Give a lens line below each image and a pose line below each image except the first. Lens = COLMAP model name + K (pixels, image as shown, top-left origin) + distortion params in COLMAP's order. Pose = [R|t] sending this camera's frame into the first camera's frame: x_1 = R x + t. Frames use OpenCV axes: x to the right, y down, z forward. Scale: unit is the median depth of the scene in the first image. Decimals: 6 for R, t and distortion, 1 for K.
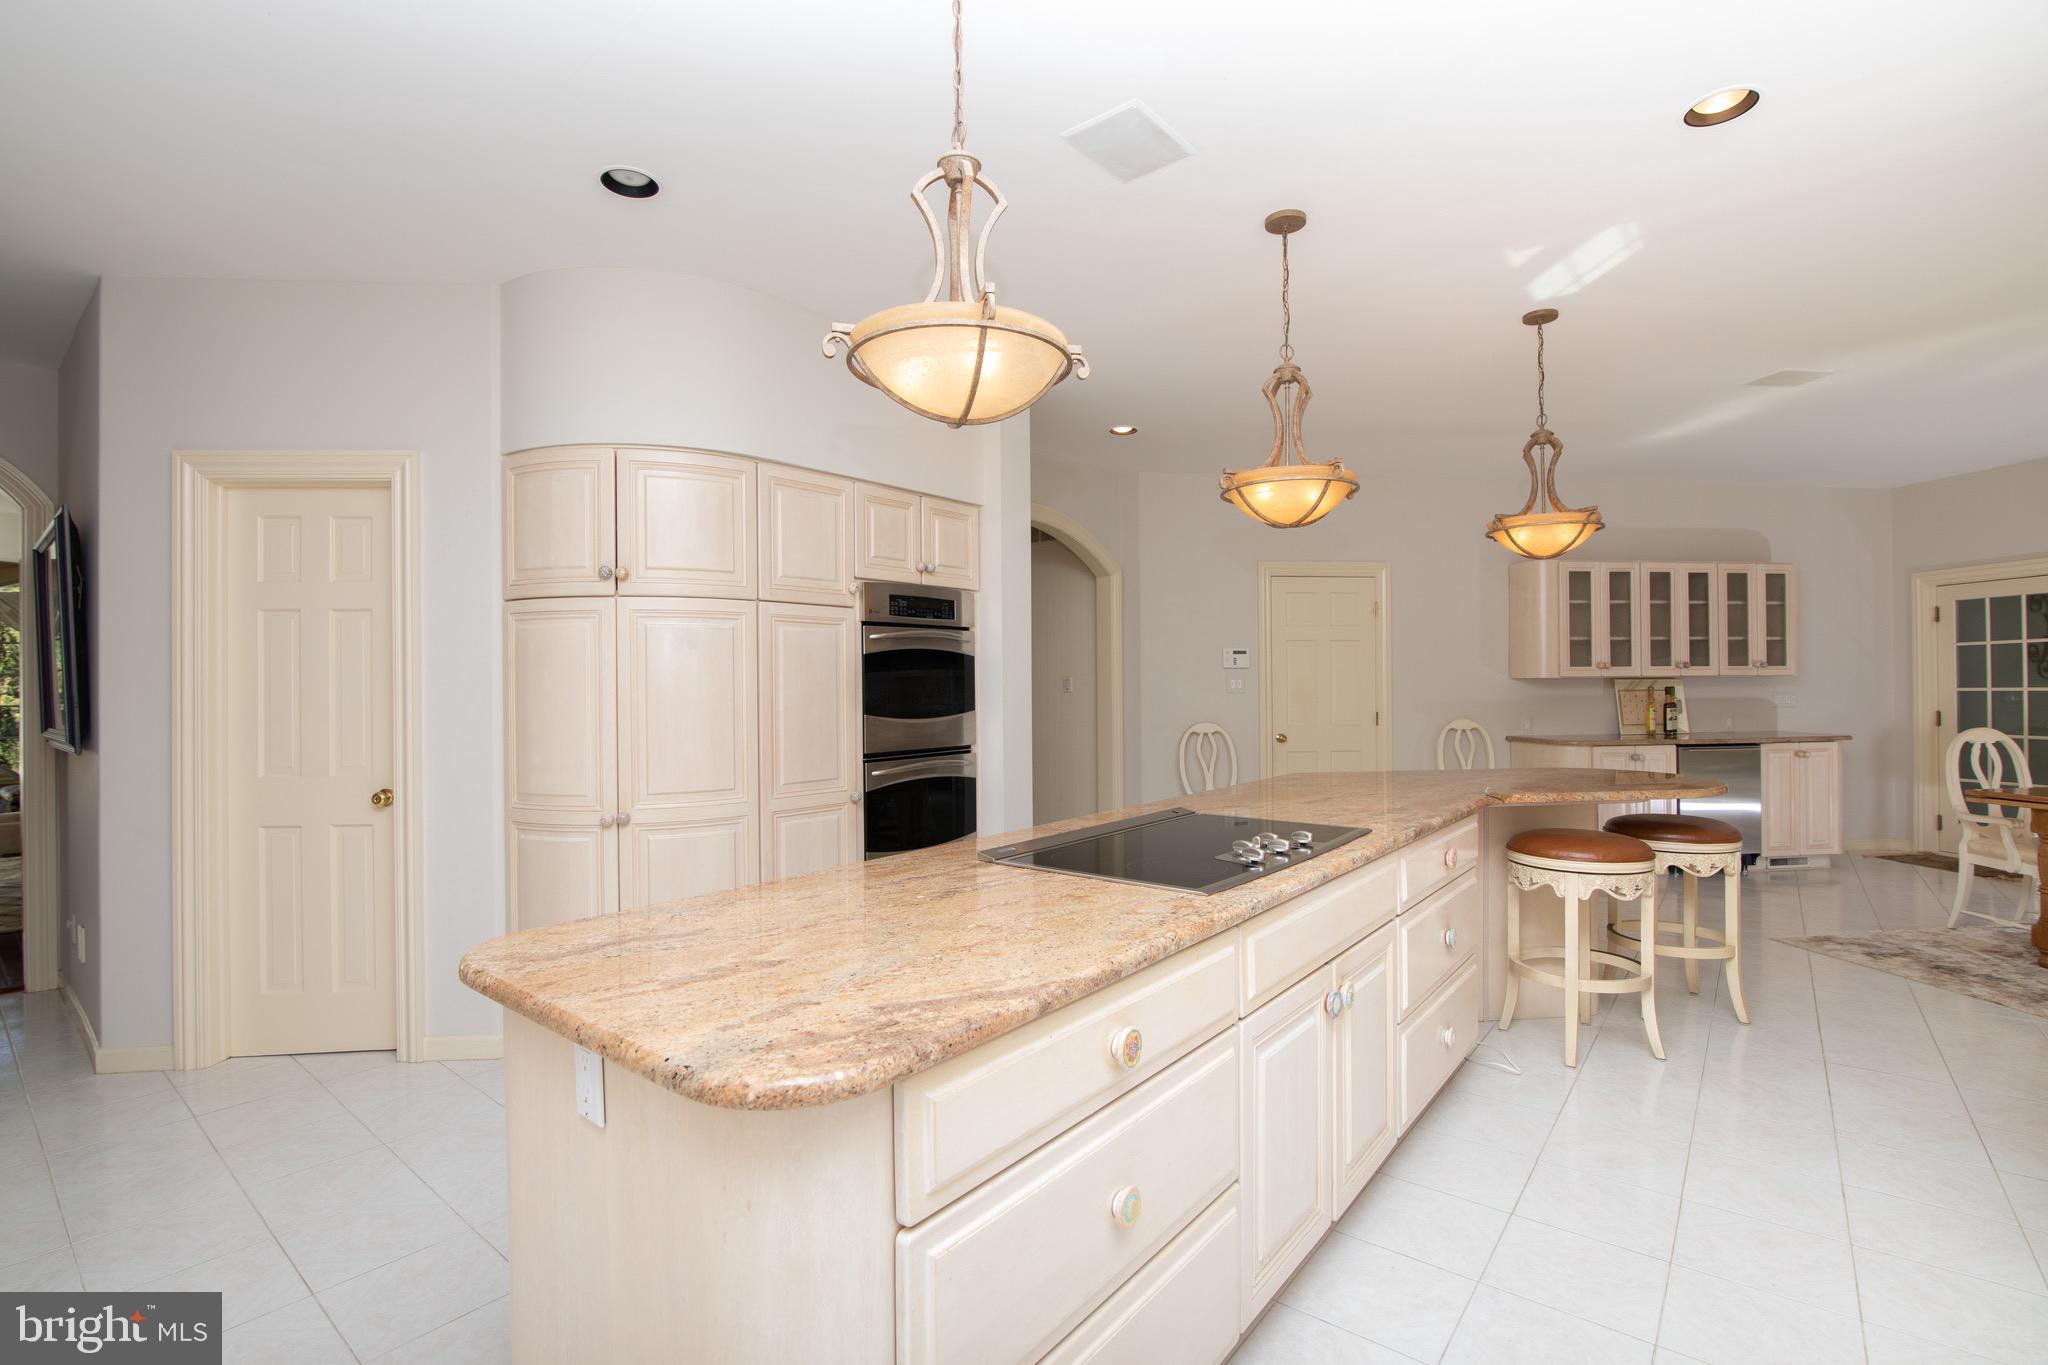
lens RADIAL K [[931.8, 0, 1015.7], [0, 931.8, 681.8], [0, 0, 1]] dist [-0.020949, 0.004591]
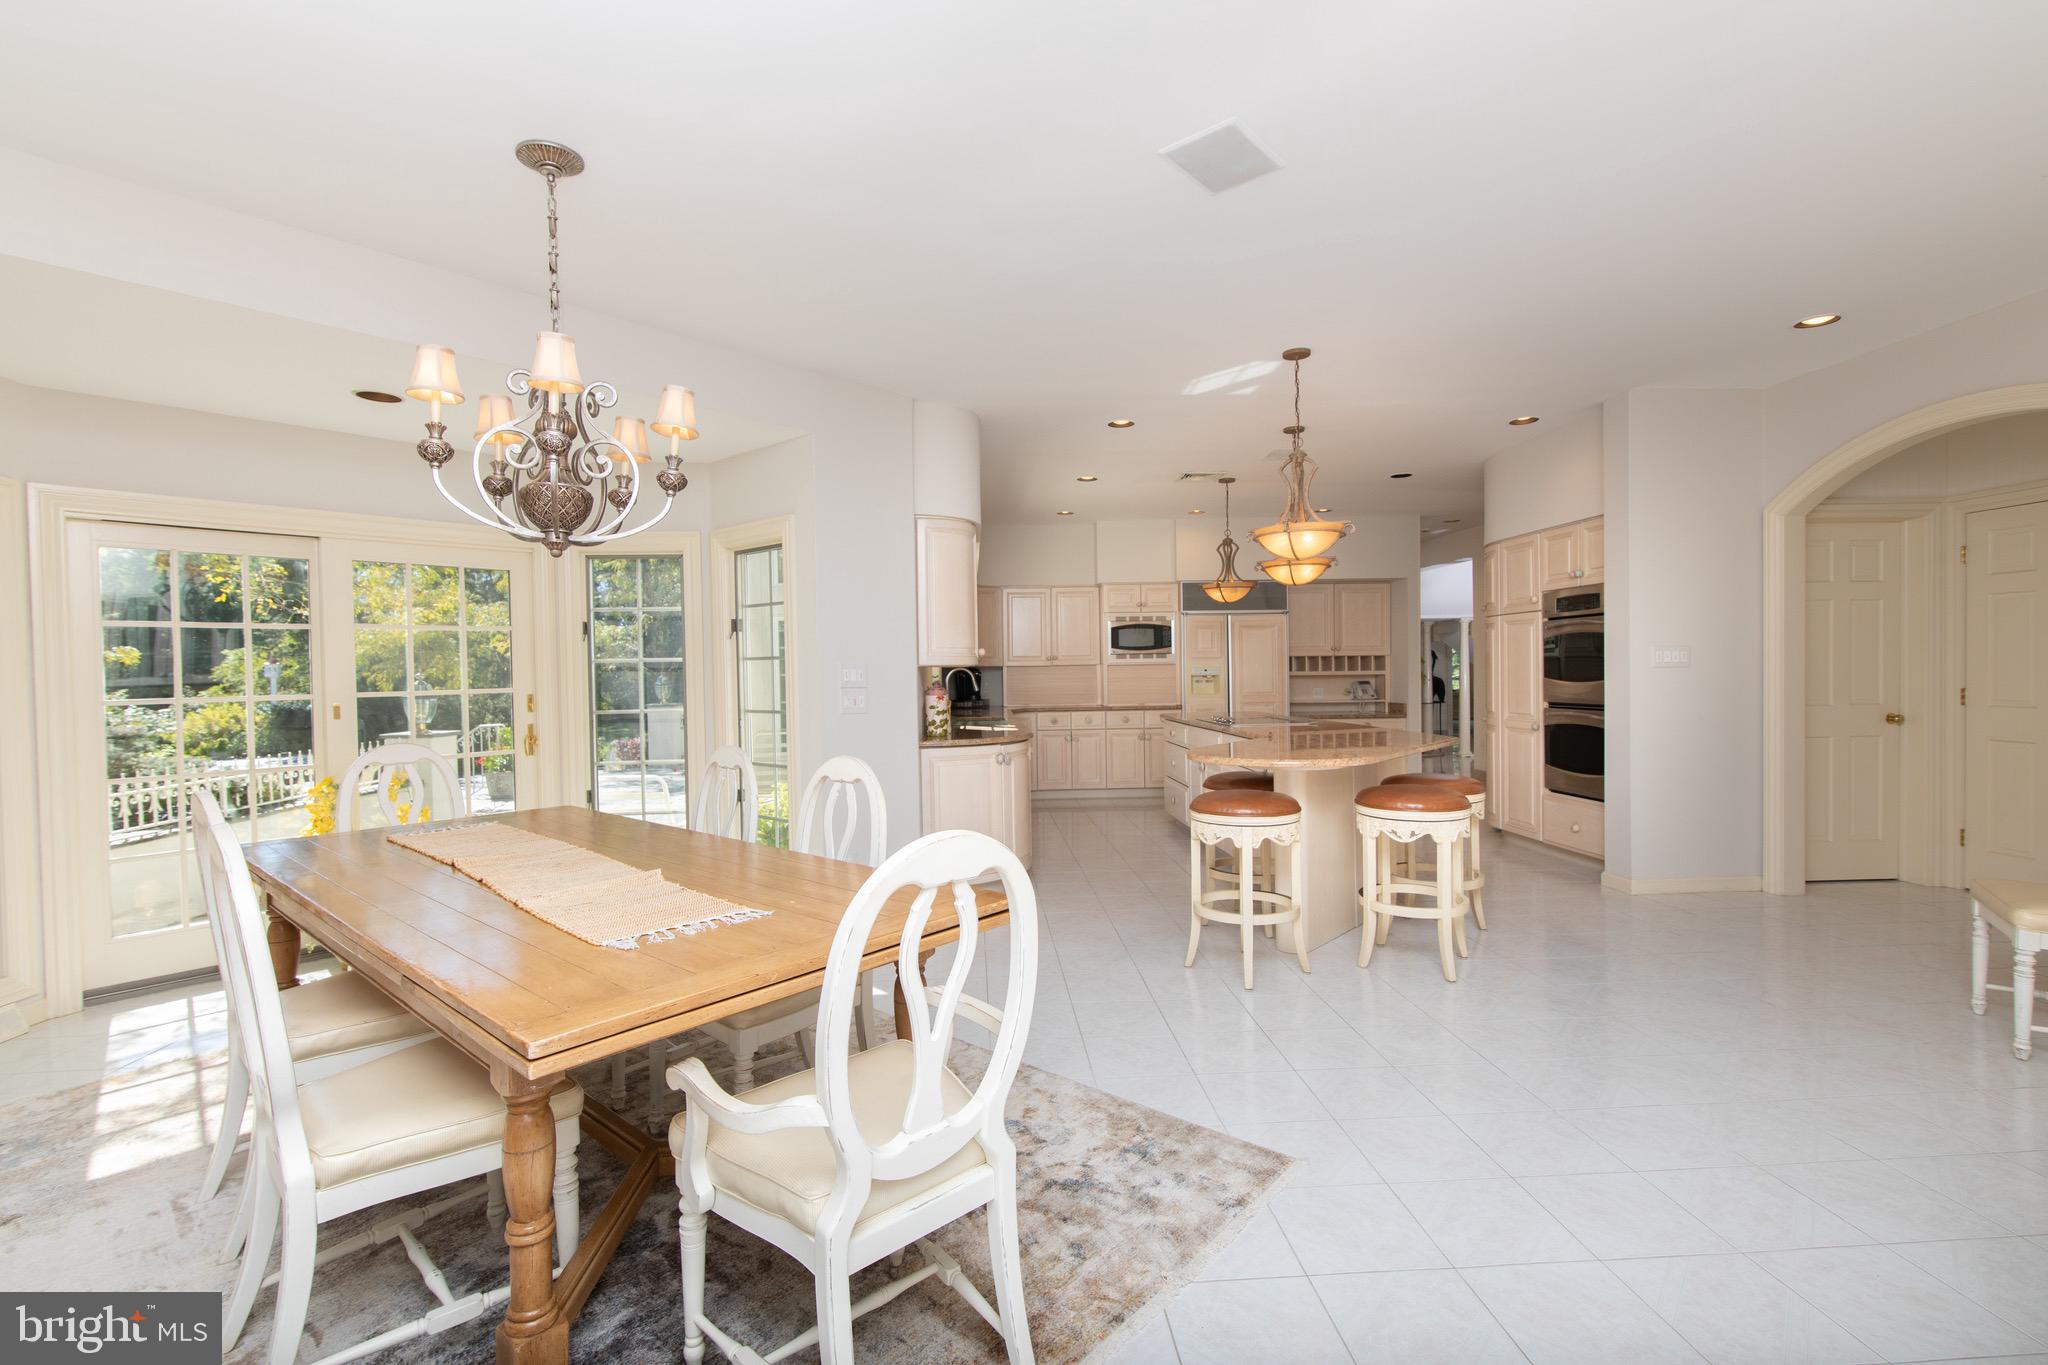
lens RADIAL K [[901.0, 0, 1024.0], [0, 901.0, 682.5], [0, 0, 1]] dist [-0.000572, -0.000986]
pose [[-0.742791, 0.030181, -0.668843, 1.504035], [0.022595, 0.999544, 0.020010, -0.006269], [0.669142, -0.000249, -0.743134, 1.523140]]
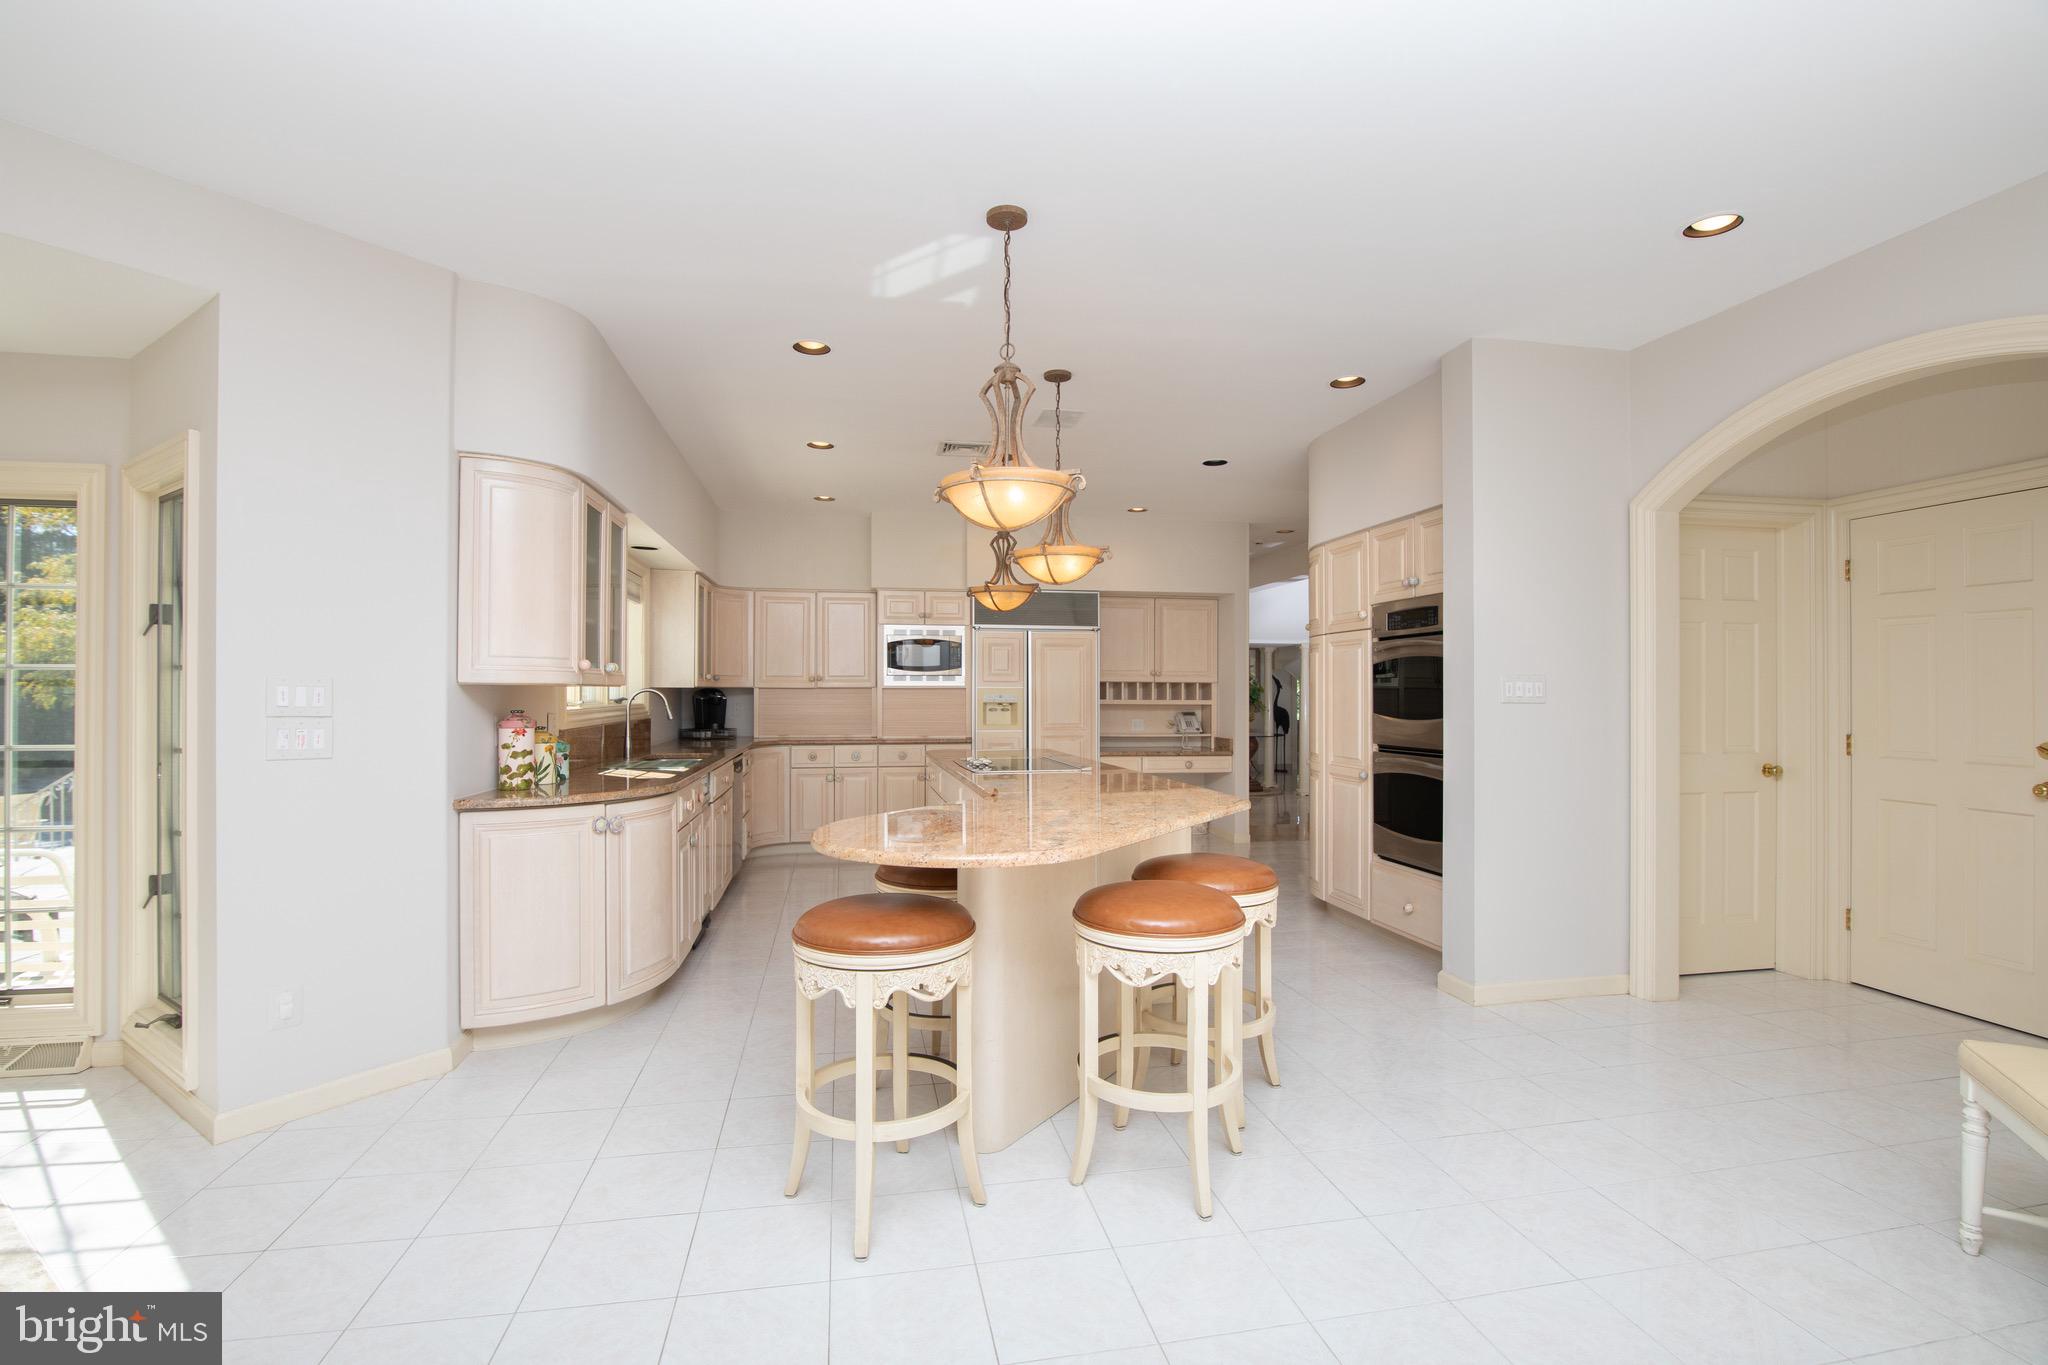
lens RADIAL K [[931.8, 0, 1015.7], [0, 931.8, 681.8], [0, 0, 1]] dist [-0.020949, 0.004591]
pose [[-0.644422, -0.000303, -0.764670, 1.087551], [0.004743, 0.999979, -0.004394, -0.003324], [0.764655, -0.006459, -0.644407, 1.414047]]
